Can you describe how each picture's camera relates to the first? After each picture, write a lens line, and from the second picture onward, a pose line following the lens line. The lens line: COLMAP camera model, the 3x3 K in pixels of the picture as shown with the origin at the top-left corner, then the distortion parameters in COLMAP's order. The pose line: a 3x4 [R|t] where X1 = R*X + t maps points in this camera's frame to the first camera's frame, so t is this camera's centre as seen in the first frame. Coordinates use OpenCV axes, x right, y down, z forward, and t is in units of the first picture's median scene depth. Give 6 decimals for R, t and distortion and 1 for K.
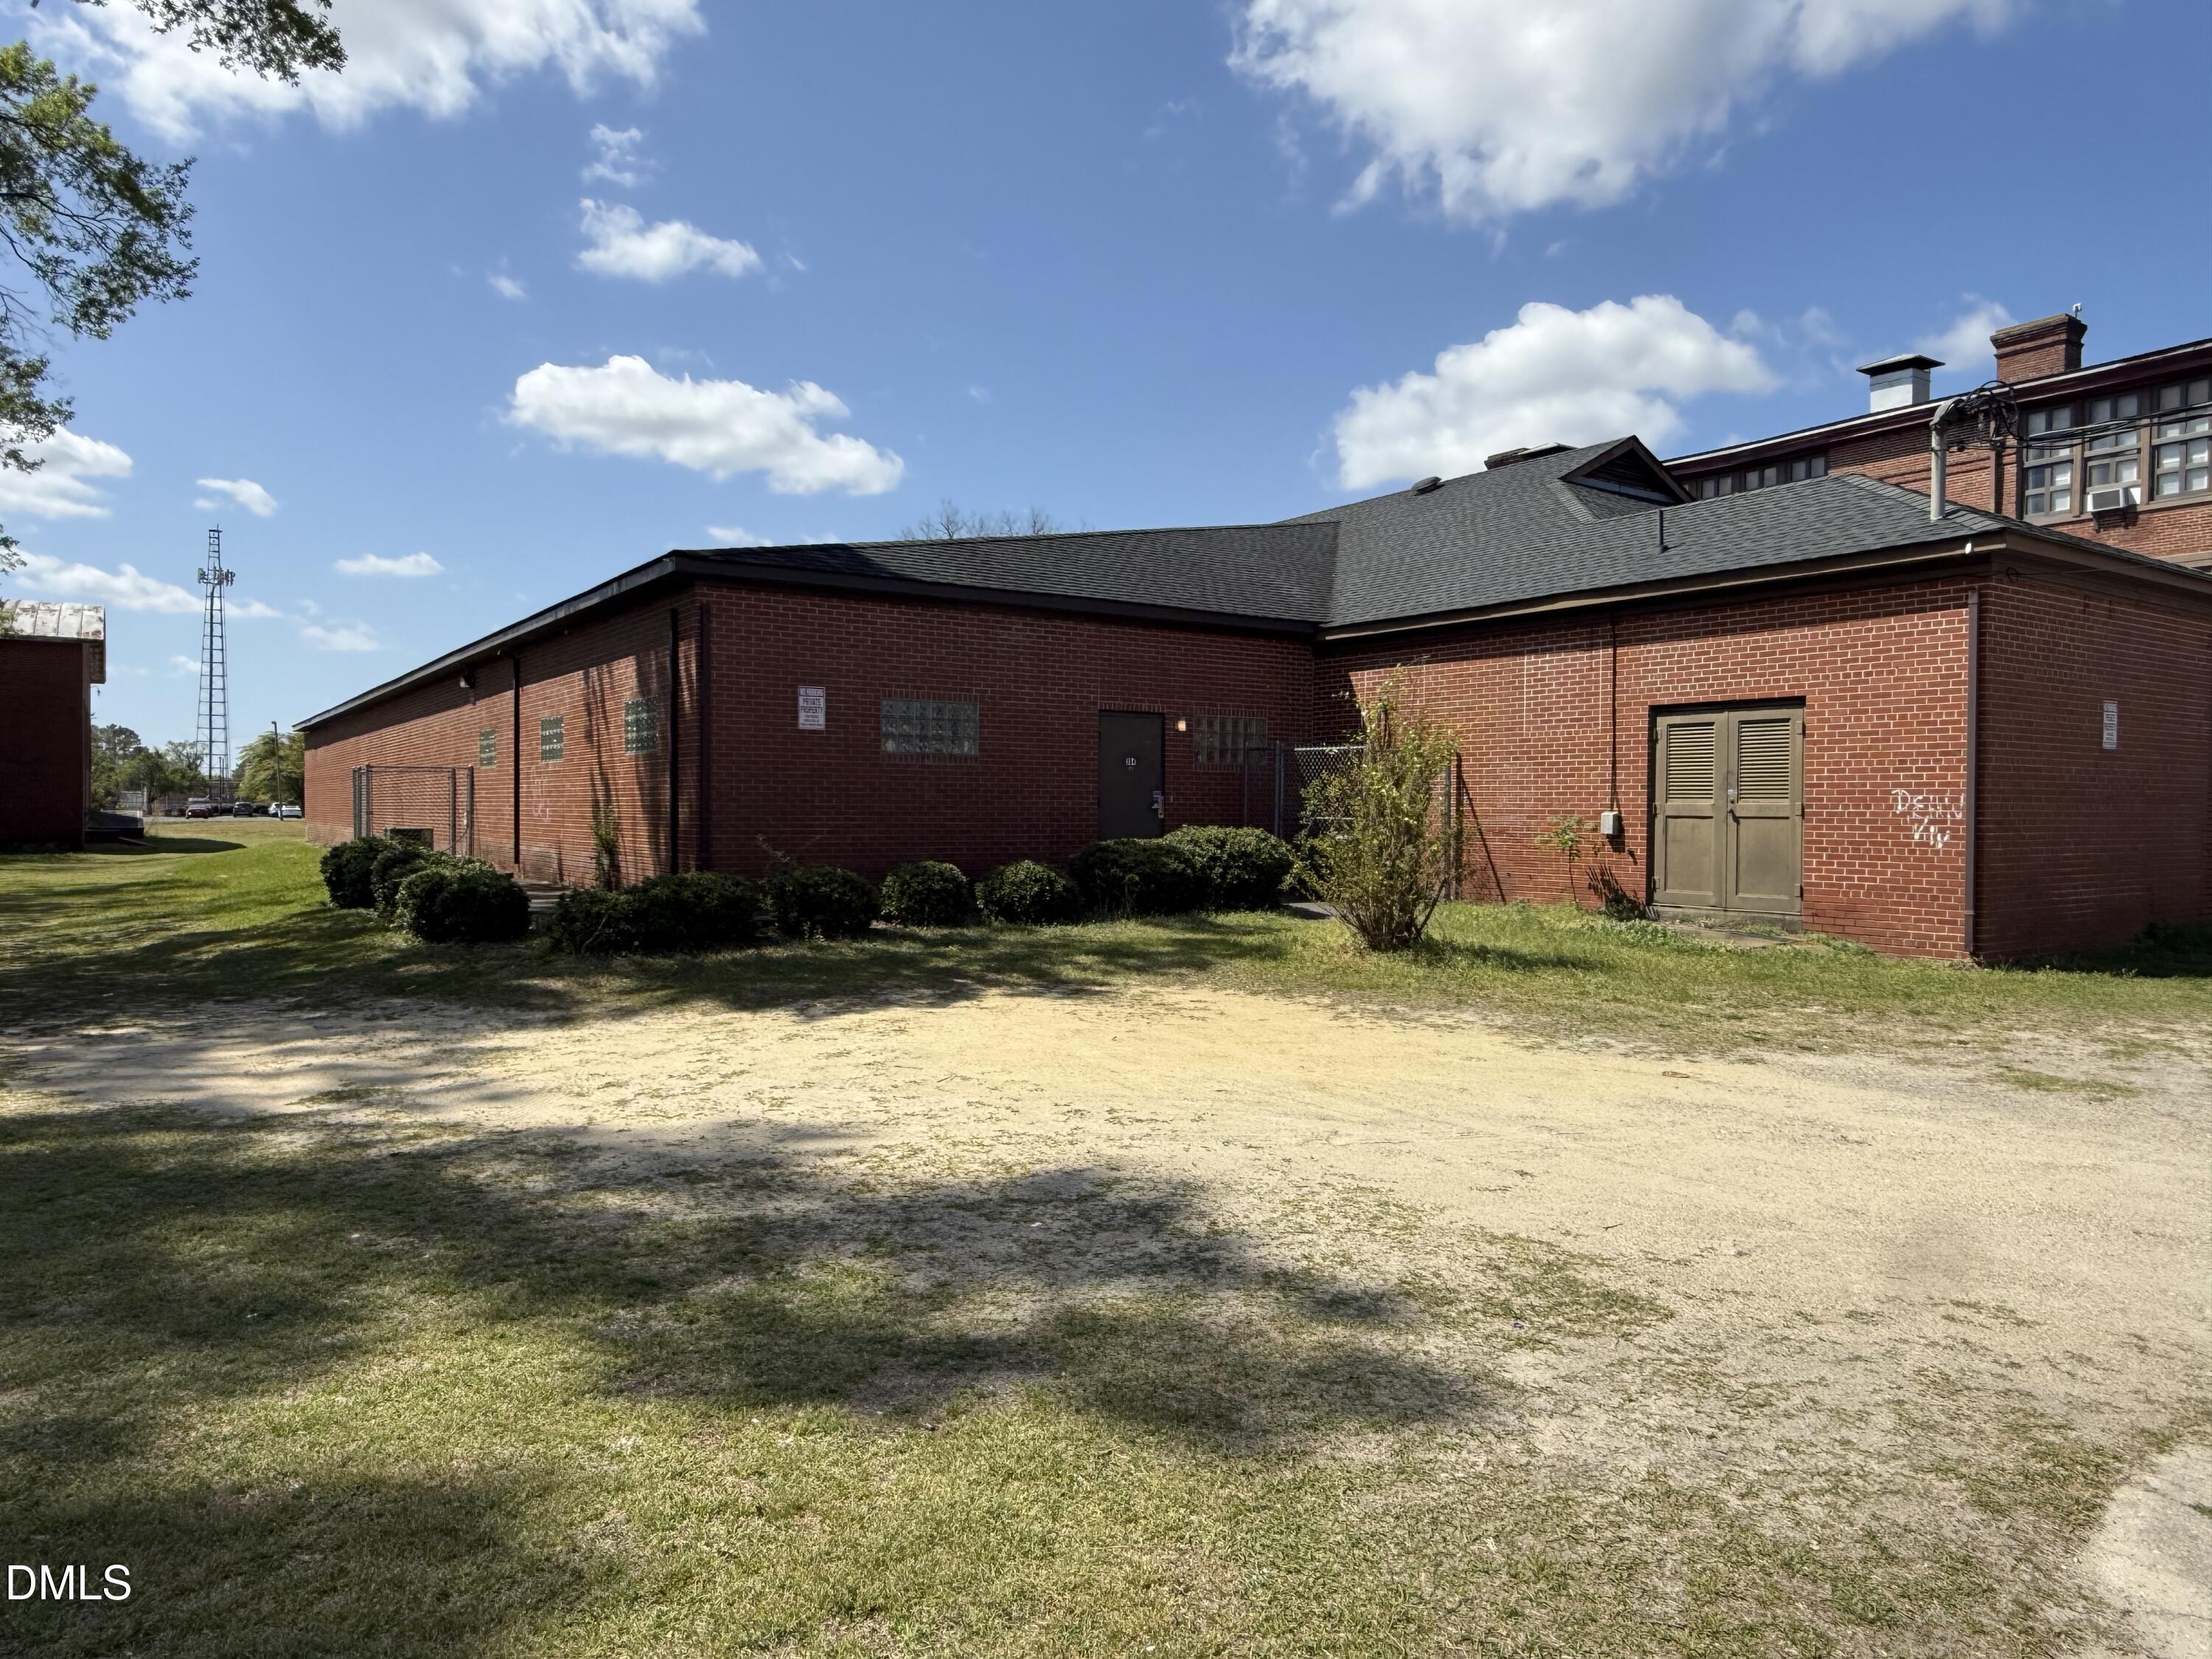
lens RADIAL K [[1447.5, 0, 1101.8], [0, 1447.5, 833.2], [0, 0, 1]] dist [0.005350, 0.002114]
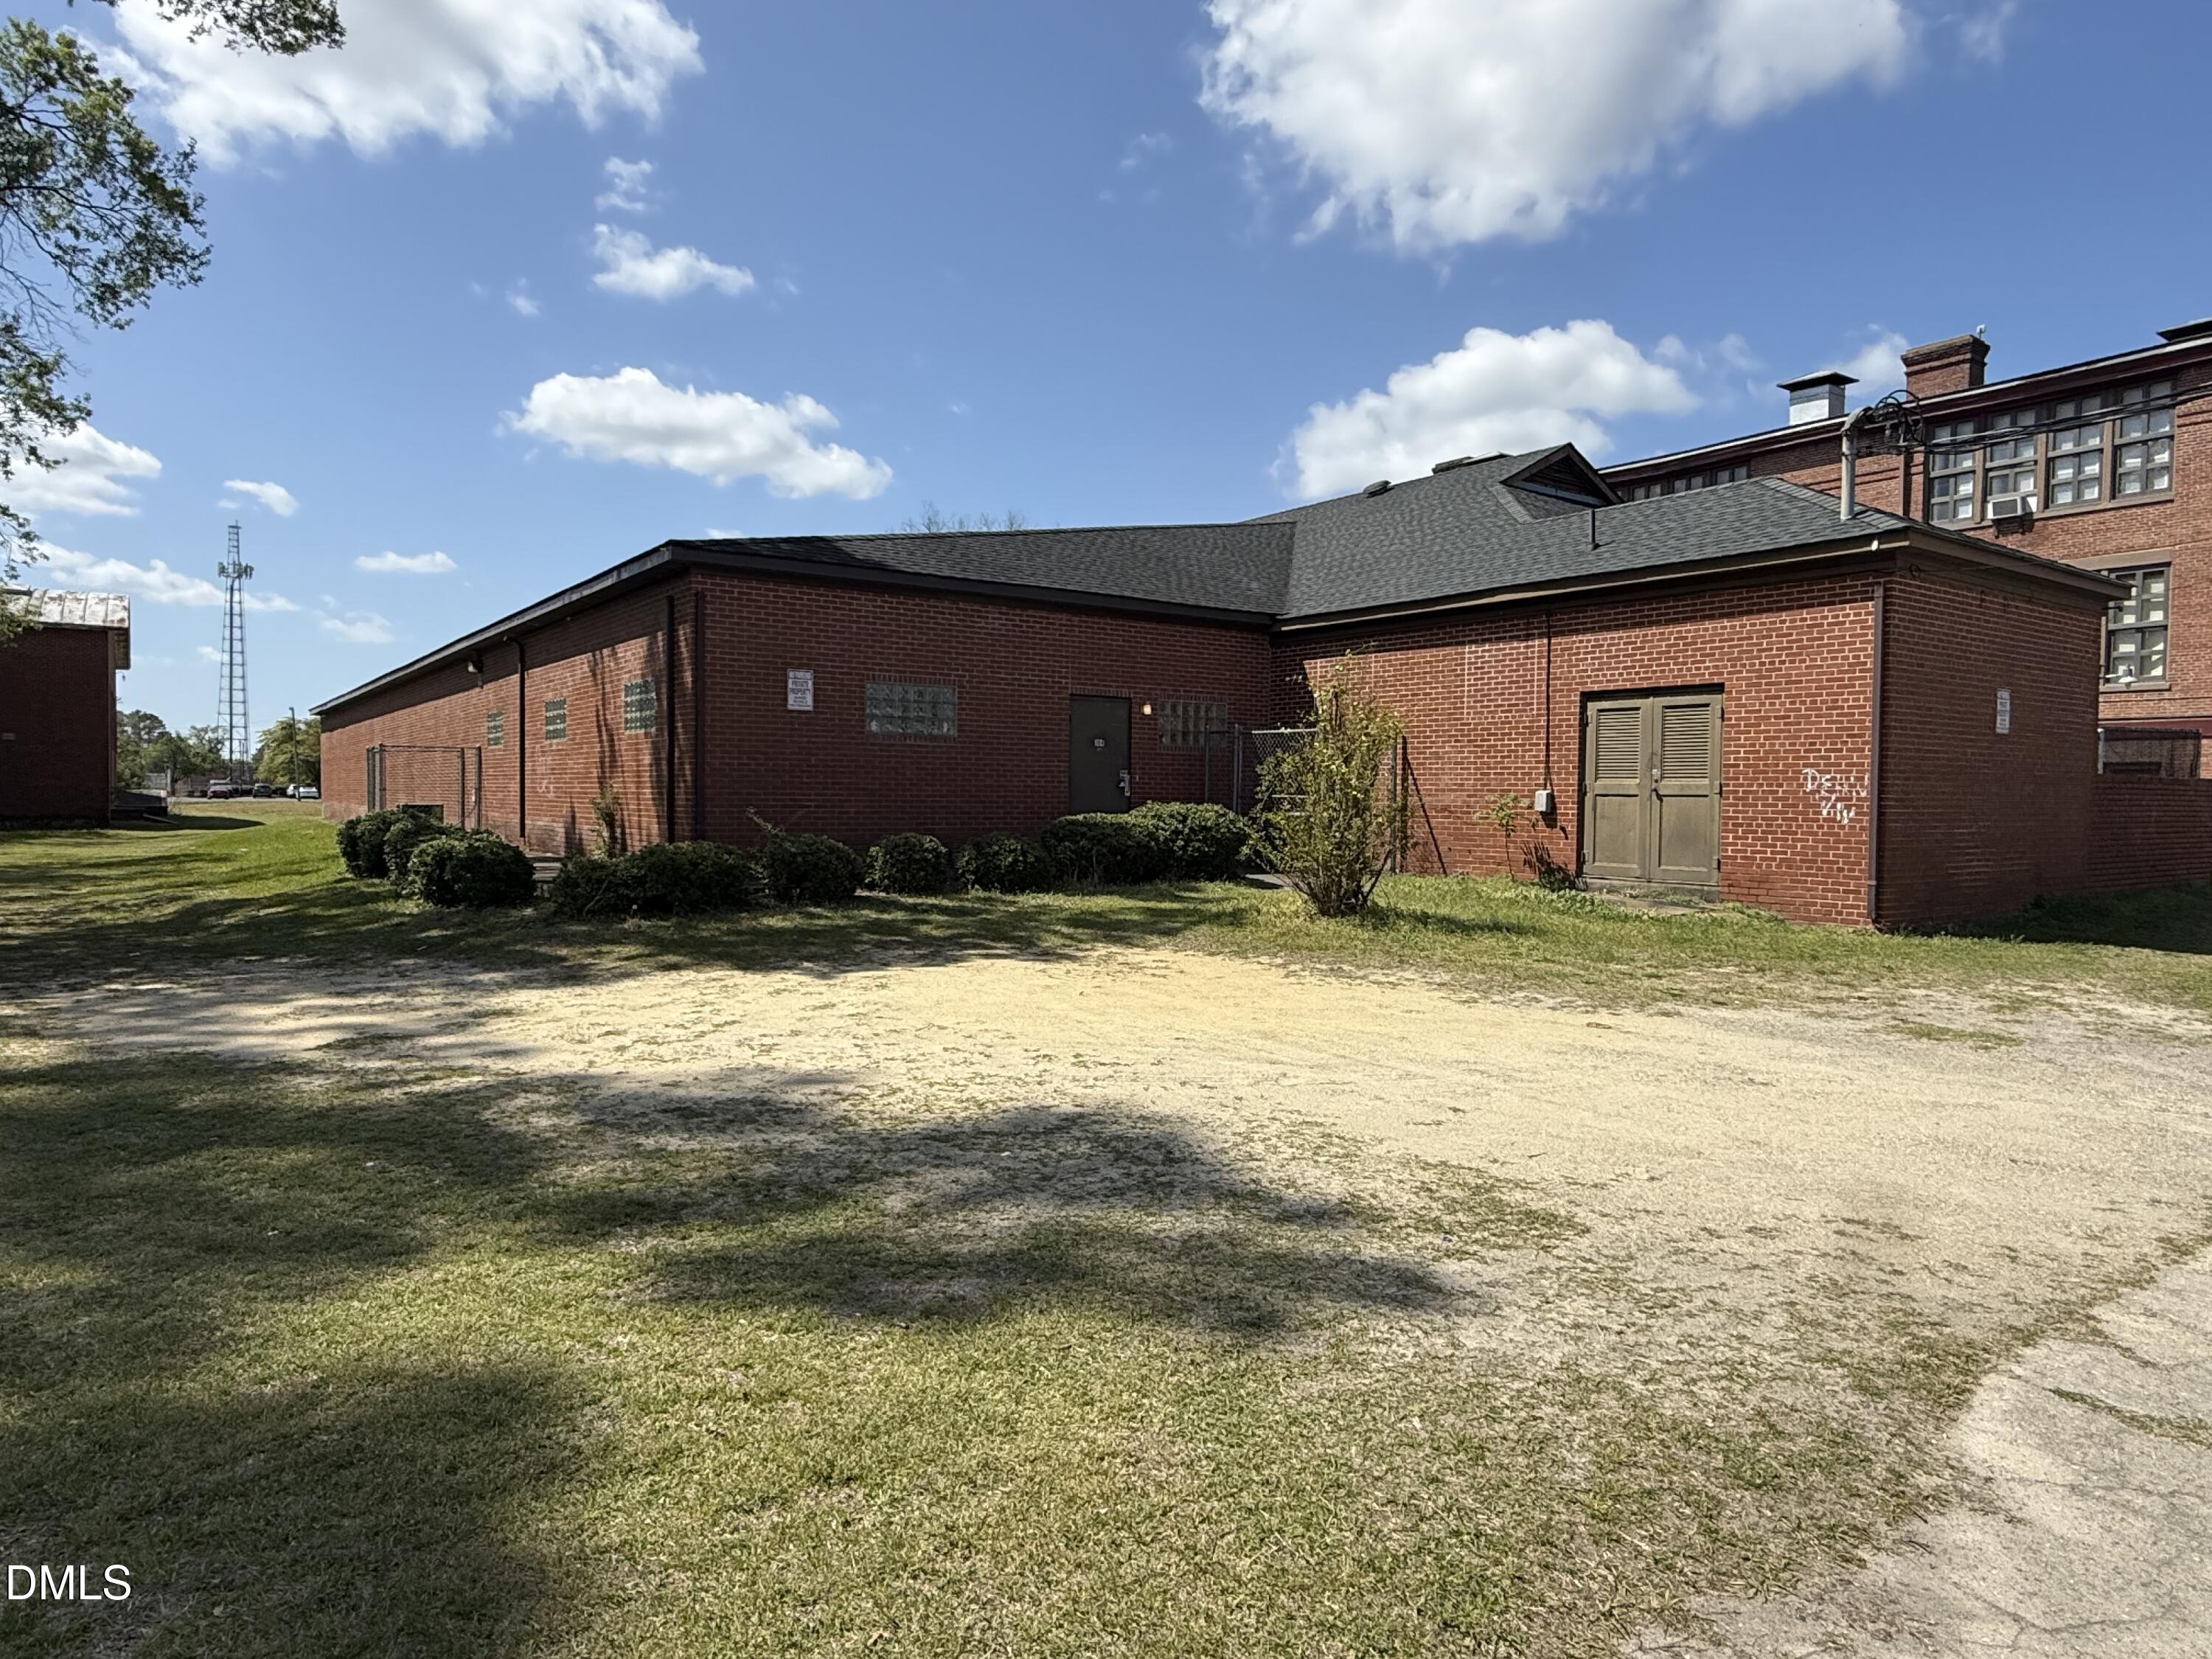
lens RADIAL K [[1353.9, 0, 1095.6], [0, 1353.9, 835.5], [0, 0, 1]] dist [0.004795, 0.003622]
pose [[0.999865, 0.003643, 0.016014, 0.001980], [-0.003856, 0.999905, 0.013270, 0.008272], [-0.015964, -0.013330, 0.999784, -0.003263]]
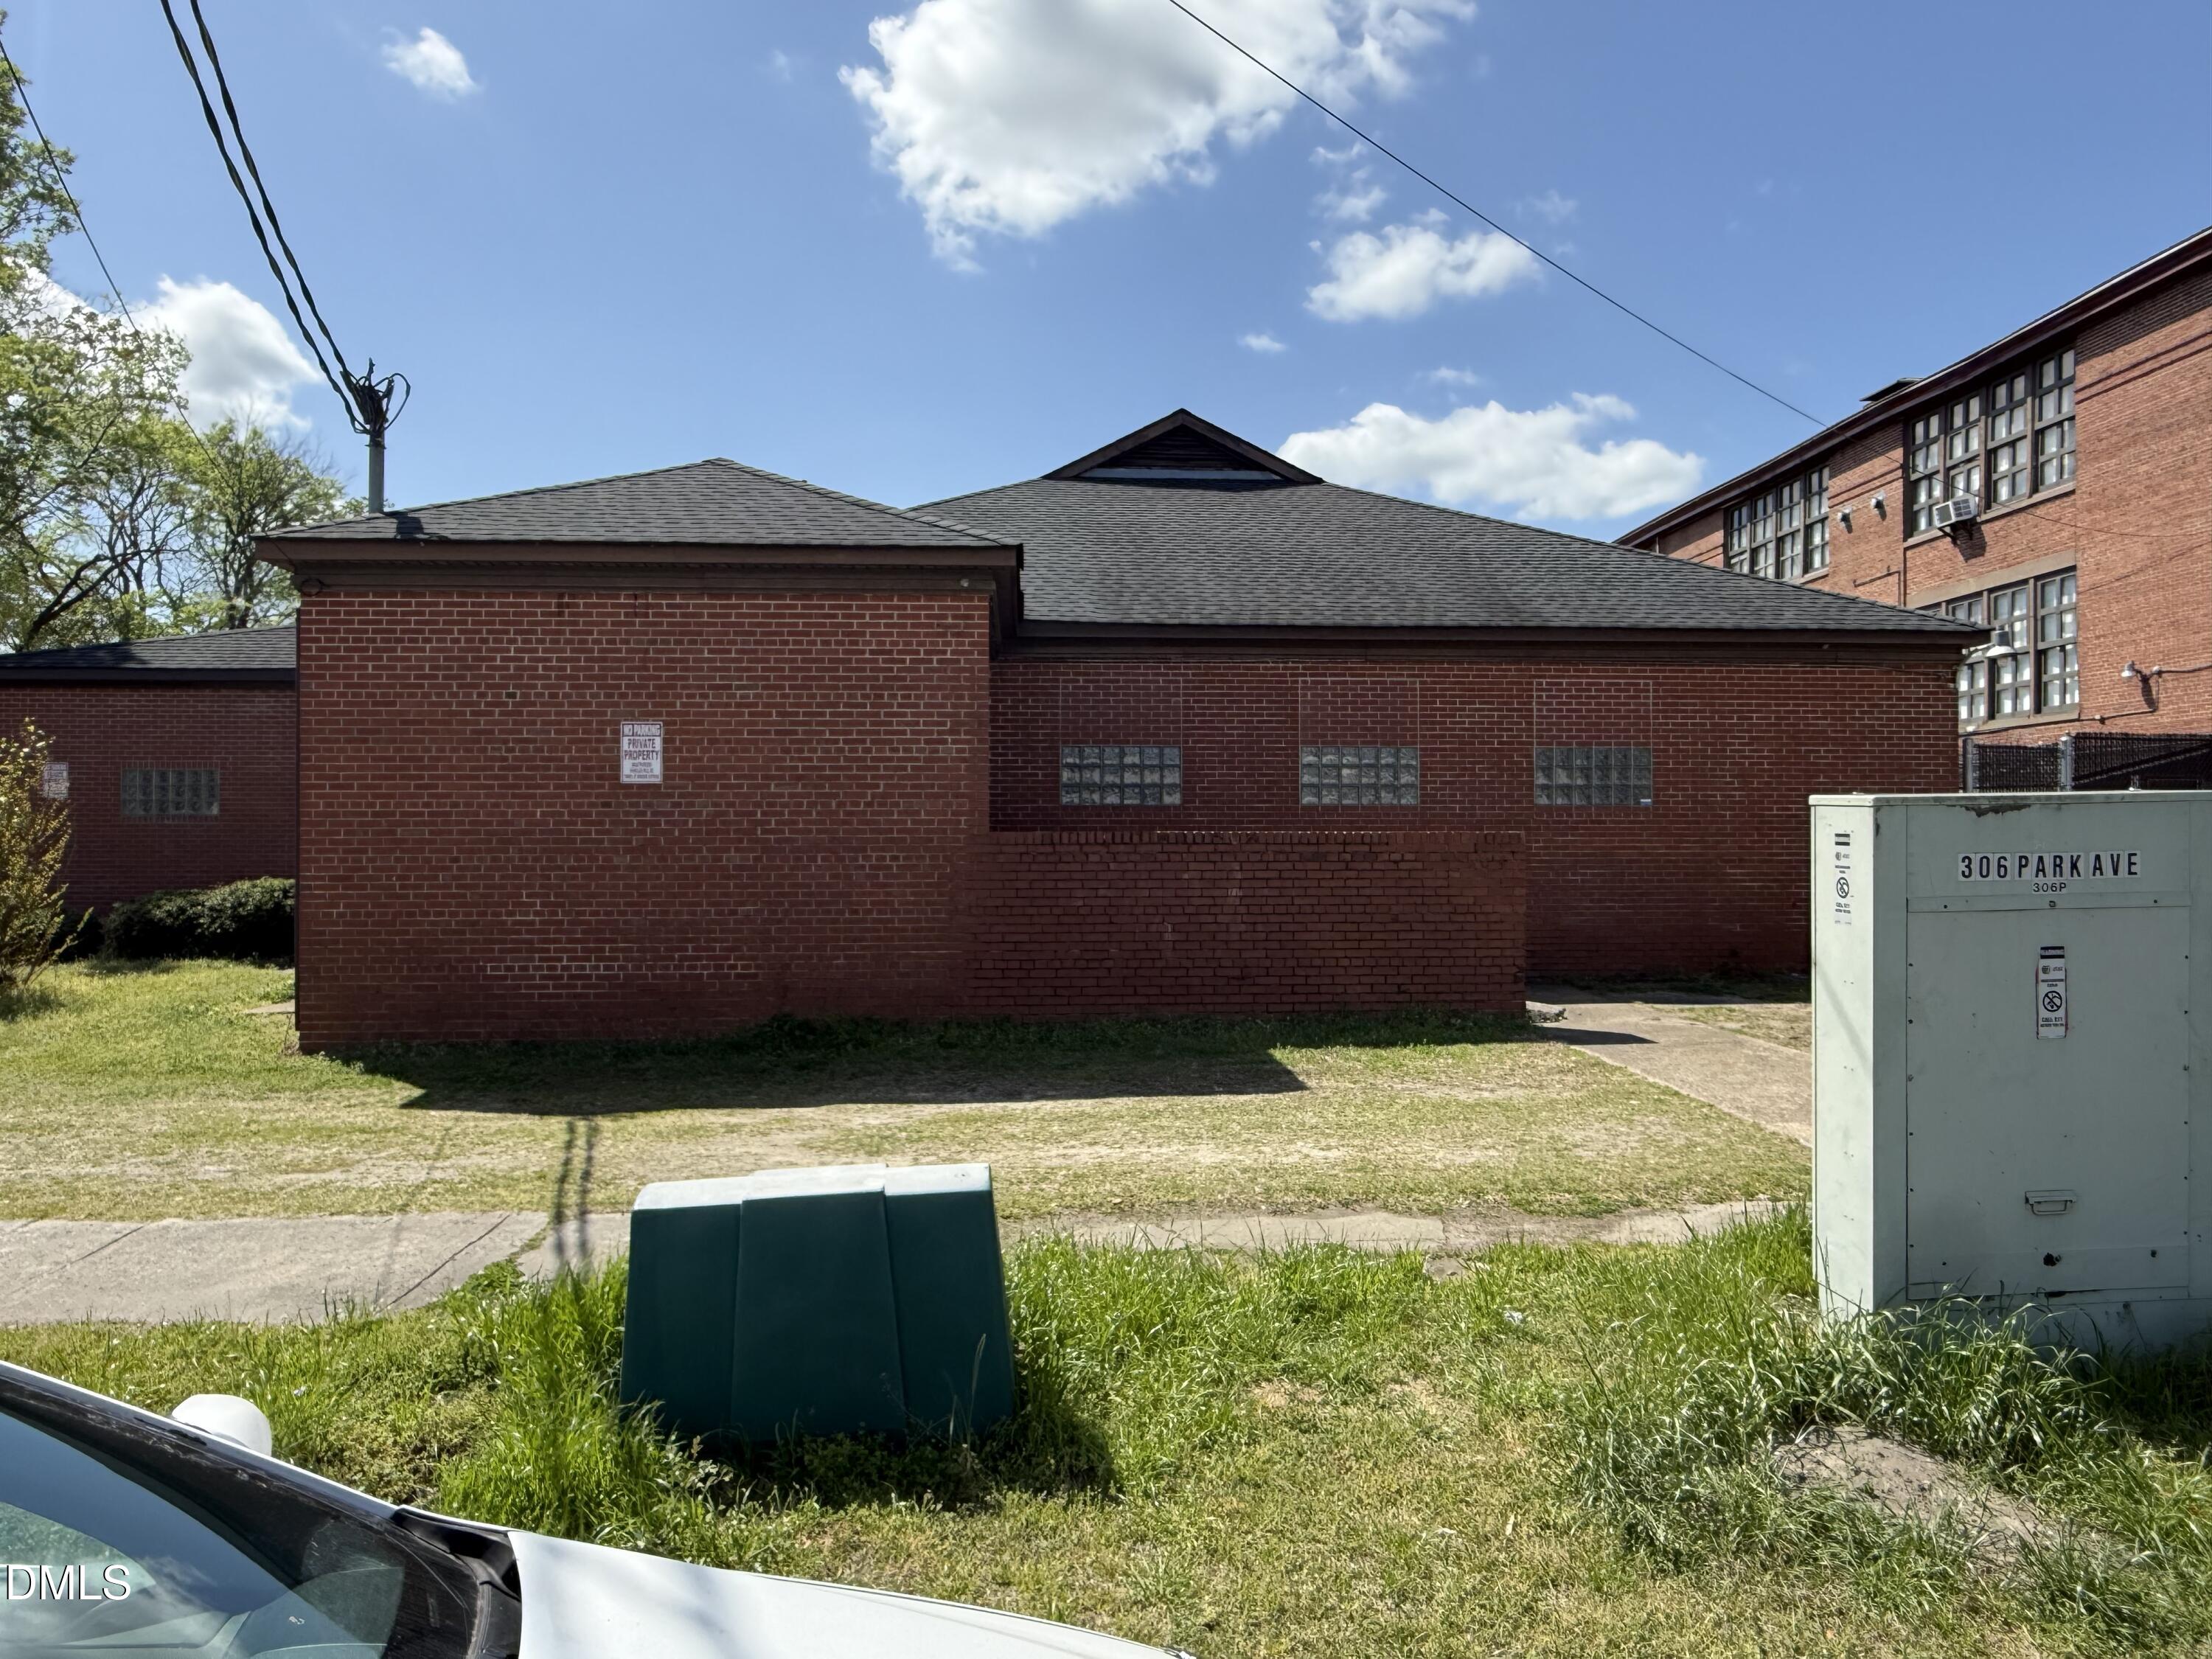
lens RADIAL K [[1447.5, 0, 1114.3], [0, 1447.5, 836.0], [0, 0, 1]] dist [0.005350, 0.002114]
pose [[0.853490, -0.015111, -0.520891, 1.477847], [-0.000983, 0.999531, -0.030607, -0.006745], [0.521109, 0.026635, 0.853074, 0.525875]]
